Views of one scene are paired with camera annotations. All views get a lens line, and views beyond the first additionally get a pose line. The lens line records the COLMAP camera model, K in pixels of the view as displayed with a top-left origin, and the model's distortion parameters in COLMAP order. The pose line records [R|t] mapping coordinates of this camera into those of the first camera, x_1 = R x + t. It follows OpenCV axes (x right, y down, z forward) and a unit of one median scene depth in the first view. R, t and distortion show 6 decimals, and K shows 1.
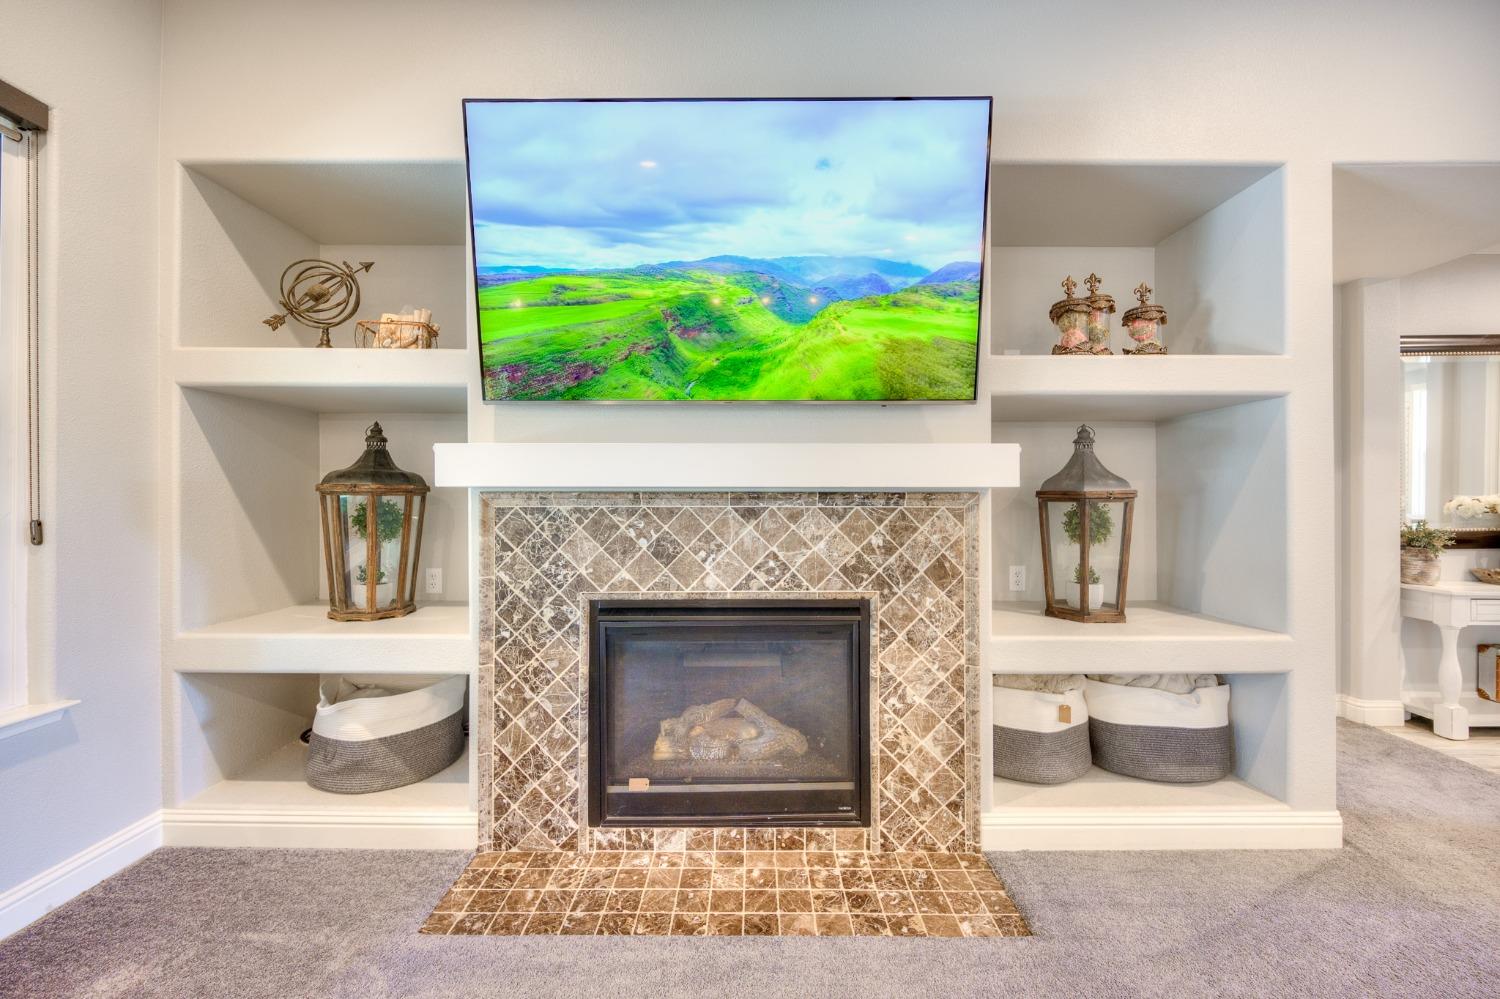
lens RADIAL K [[593.6, 0, 746.5], [0, 593.6, 494.3], [0, 0, 1]] dist [-0.003464, -0.000595]
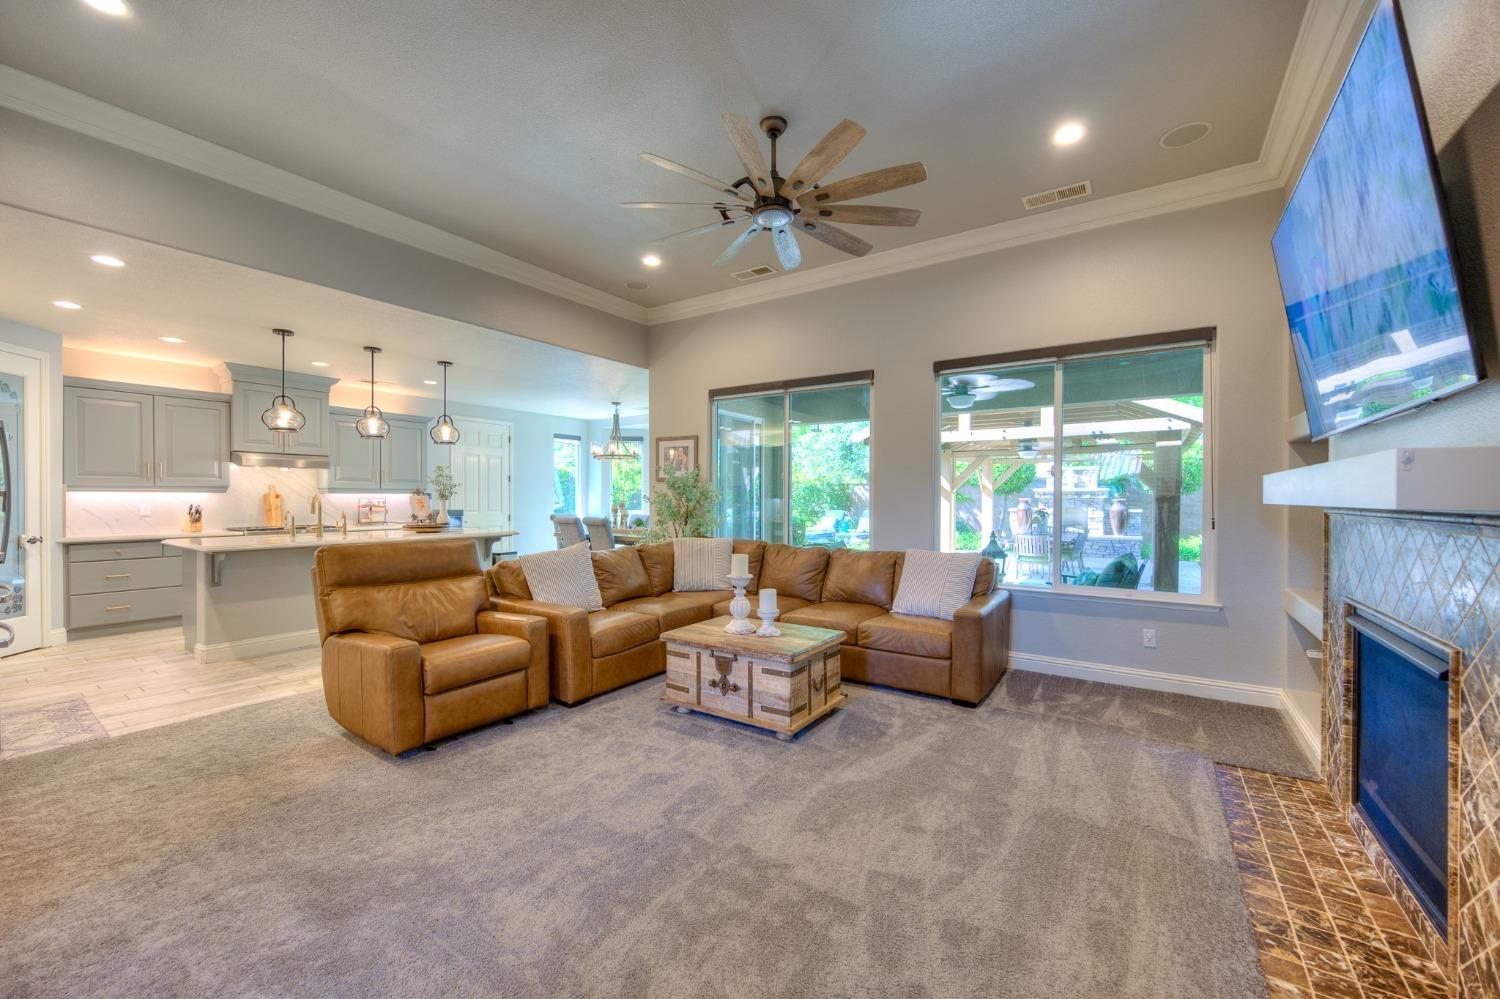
lens RADIAL K [[594.6, 0, 750.0], [0, 594.6, 503.4], [0, 0, 1]] dist [-0.008953, -0.000404]
pose [[-0.556890, 0.006255, -0.830563, 1.311244], [0.000267, 0.999973, 0.007352, -0.021581], [0.830586, 0.003872, -0.556876, 0.668675]]
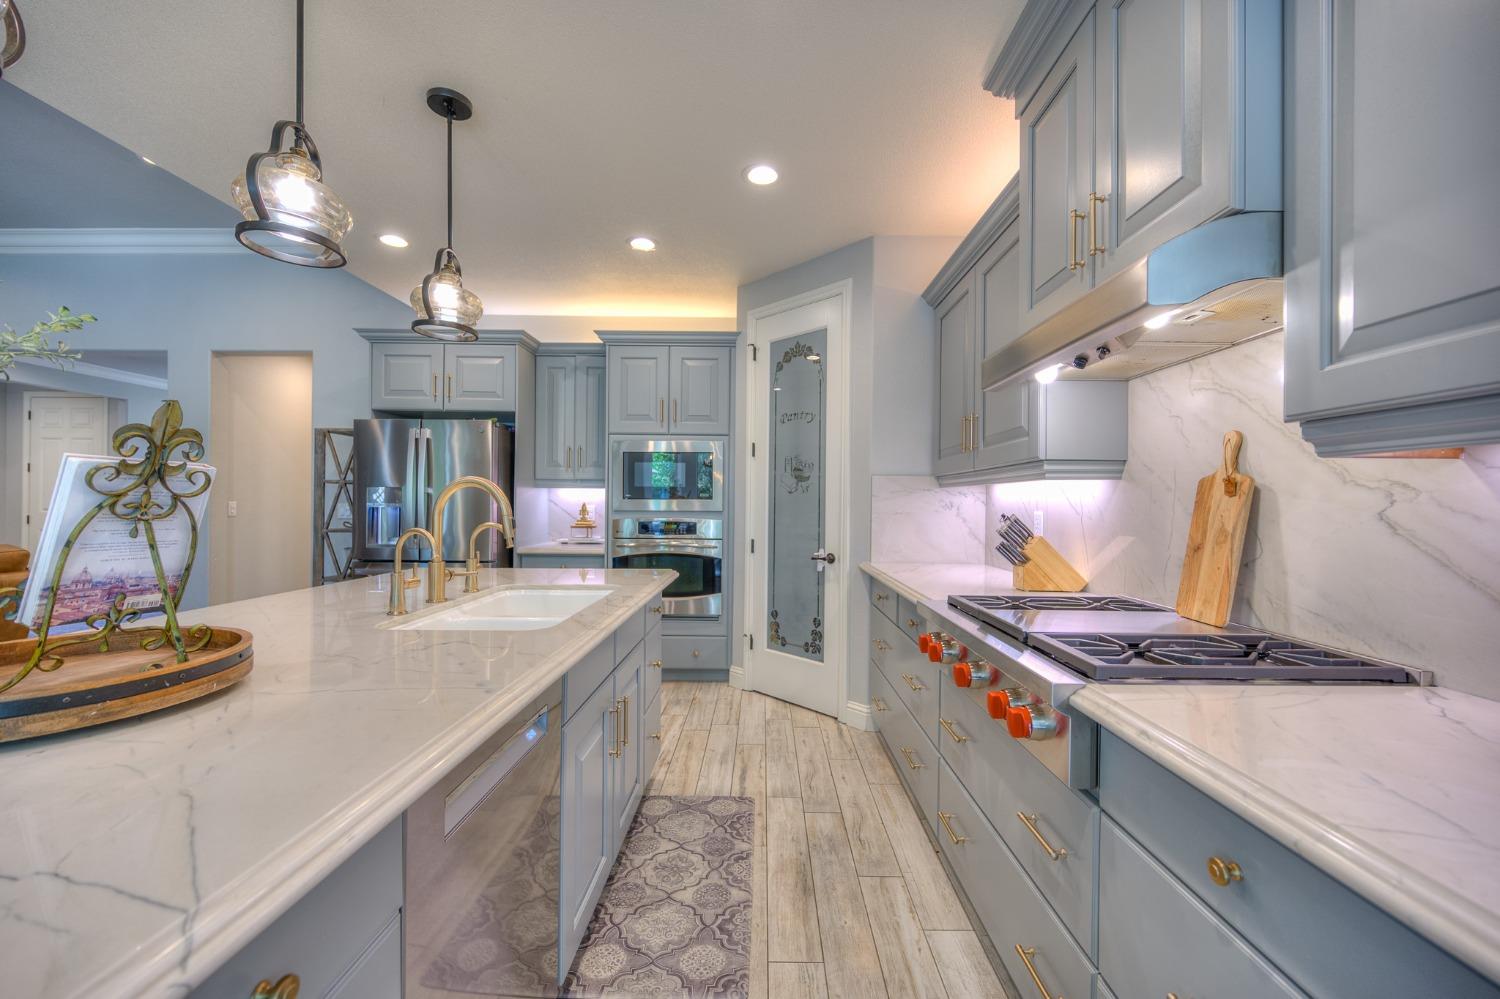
lens RADIAL K [[594.5, 0, 756.5], [0, 594.5, 499.3], [0, 0, 1]] dist [0.000575, -0.000160]
pose [[0.012352, 0.005450, 0.999909, -0.686617], [-0.008636, 0.999948, -0.005344, -0.012826], [-0.999886, -0.008569, 0.012398, -2.817194]]
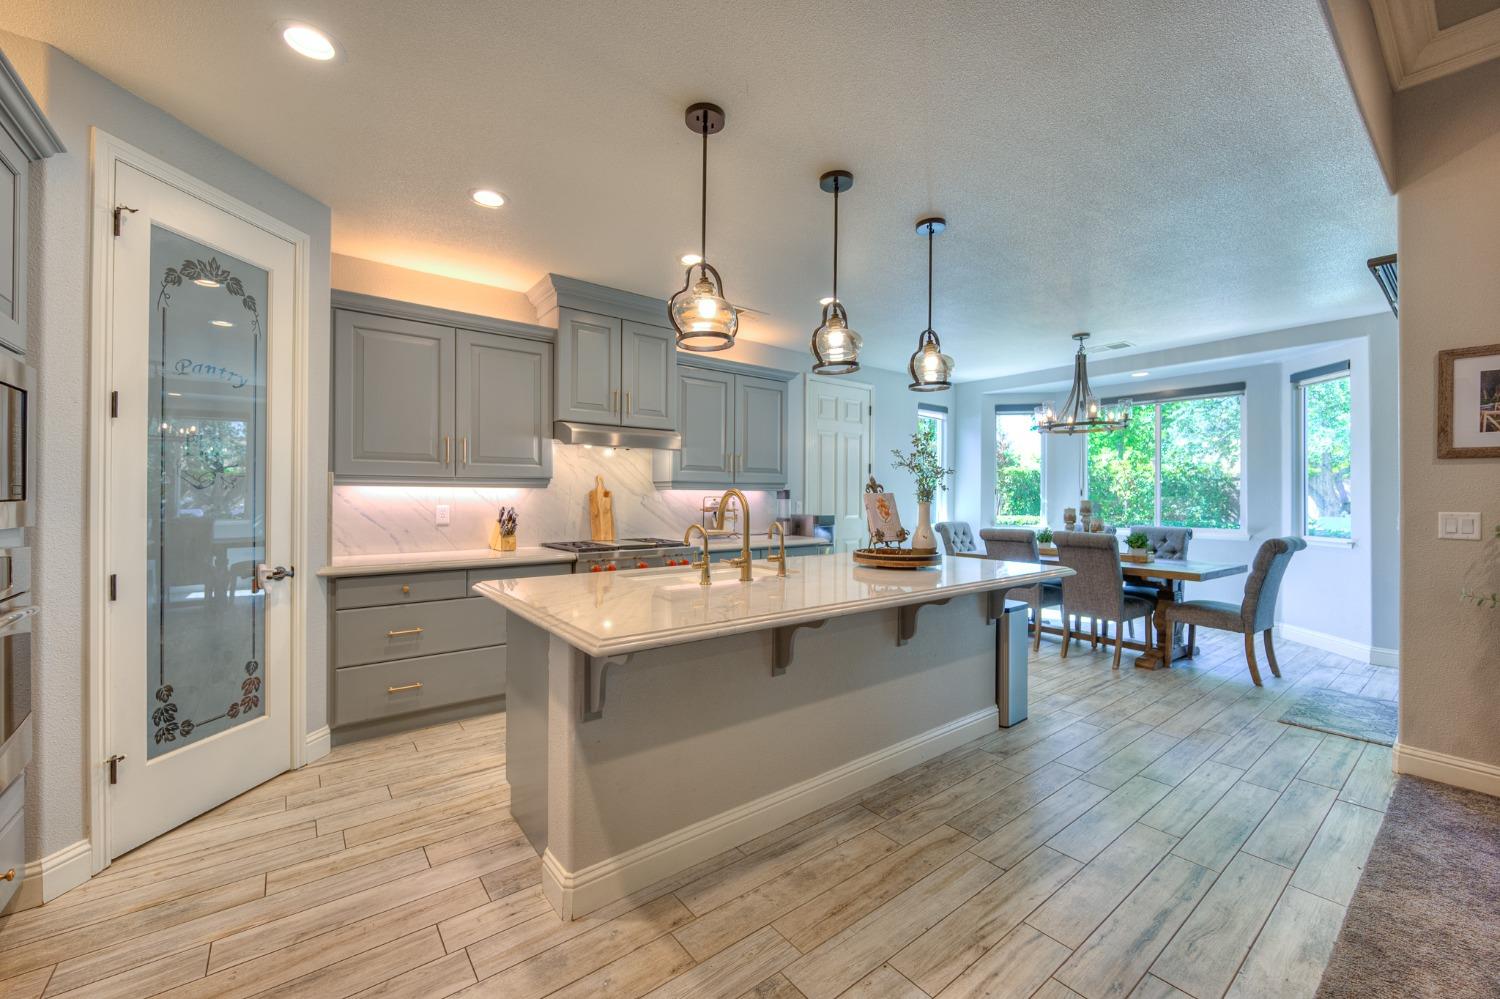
lens RADIAL K [[593.6, 0, 746.5], [0, 593.6, 494.3], [0, 0, 1]] dist [-0.003464, -0.000595]
pose [[-0.786951, -0.004529, -0.616999, 0.958986], [-0.001694, 0.999985, -0.005180, -0.026515], [0.617013, -0.003031, -0.786947, -1.372771]]
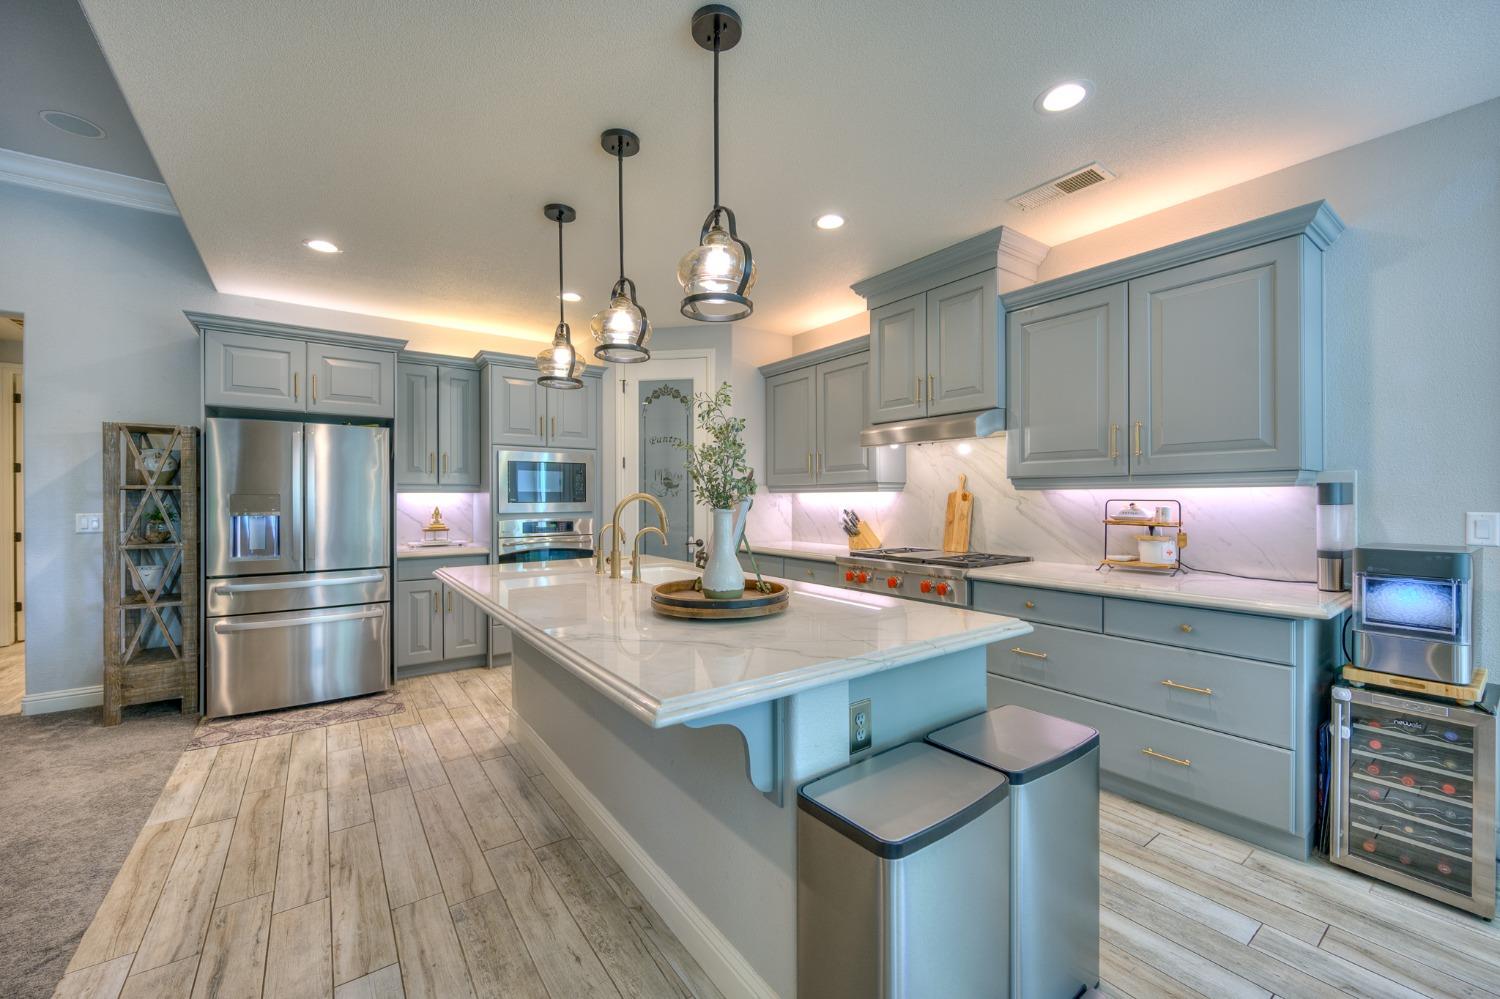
lens RADIAL K [[593.6, 0, 746.5], [0, 593.6, 494.3], [0, 0, 1]] dist [-0.003464, -0.000595]
pose [[-0.585961, 0.006816, 0.810310, -1.033963], [0.003007, 0.999976, -0.006237, -0.035875], [-0.810334, -0.001218, -0.585968, -1.789572]]
